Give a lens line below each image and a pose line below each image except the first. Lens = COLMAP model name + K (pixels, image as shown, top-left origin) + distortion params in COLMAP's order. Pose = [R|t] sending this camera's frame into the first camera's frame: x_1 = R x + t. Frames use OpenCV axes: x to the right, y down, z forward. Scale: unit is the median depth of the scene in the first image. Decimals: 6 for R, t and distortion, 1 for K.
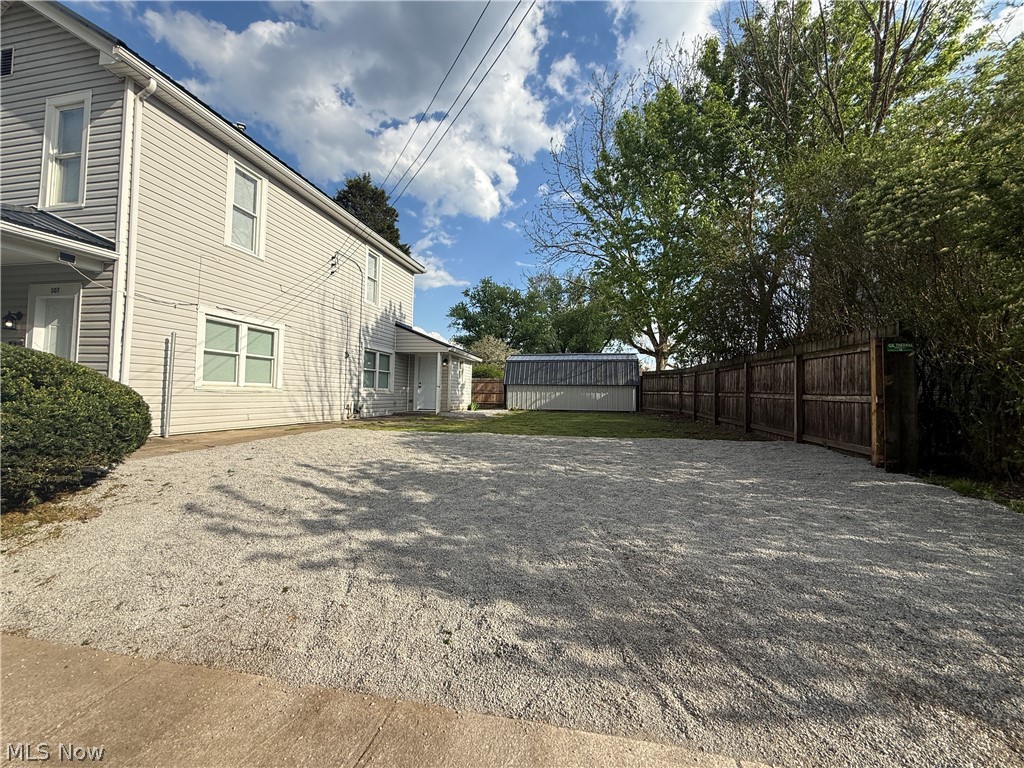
lens RADIAL K [[408.9, 0, 510.3], [0, 408.9, 384.7], [0, 0, 1]] dist [0.002473, 0.000211]
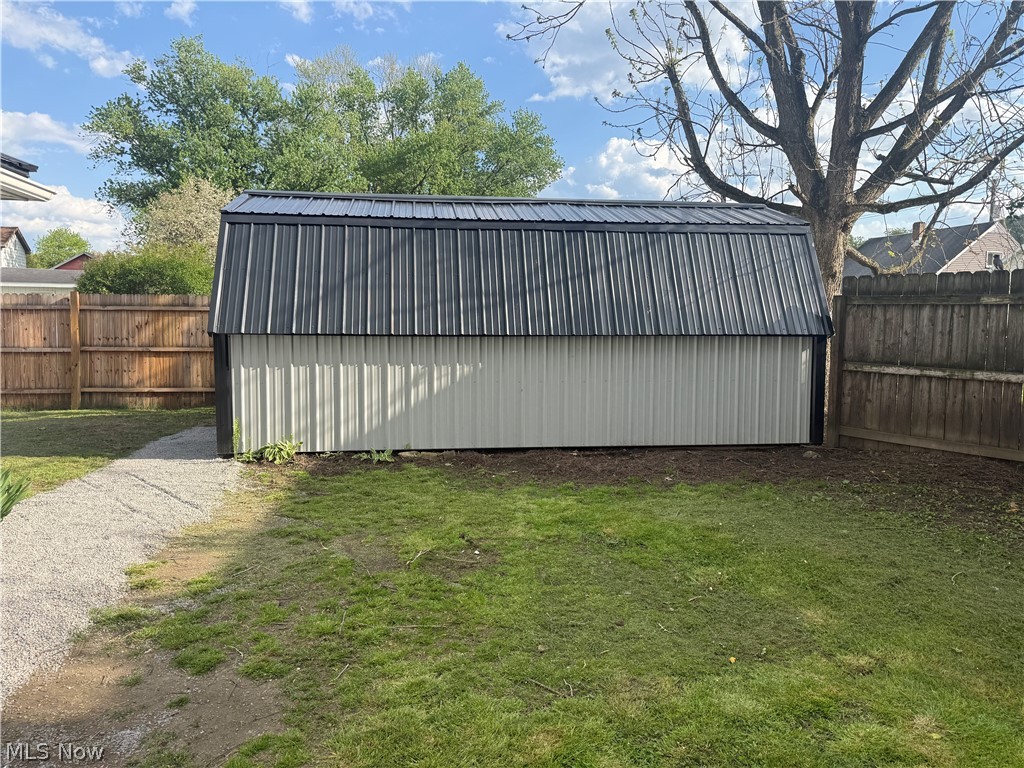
lens RADIAL K [[708.3, 0, 512.0], [0, 708.3, 384.0], [0, 0, 1]] dist [0.032513, 0.000190]
pose [[0.945814, -0.034668, 0.322853, 0.009026], [-0.003638, 0.993090, 0.117297, -0.015692], [-0.324689, -0.112116, 0.939152, 0.609636]]
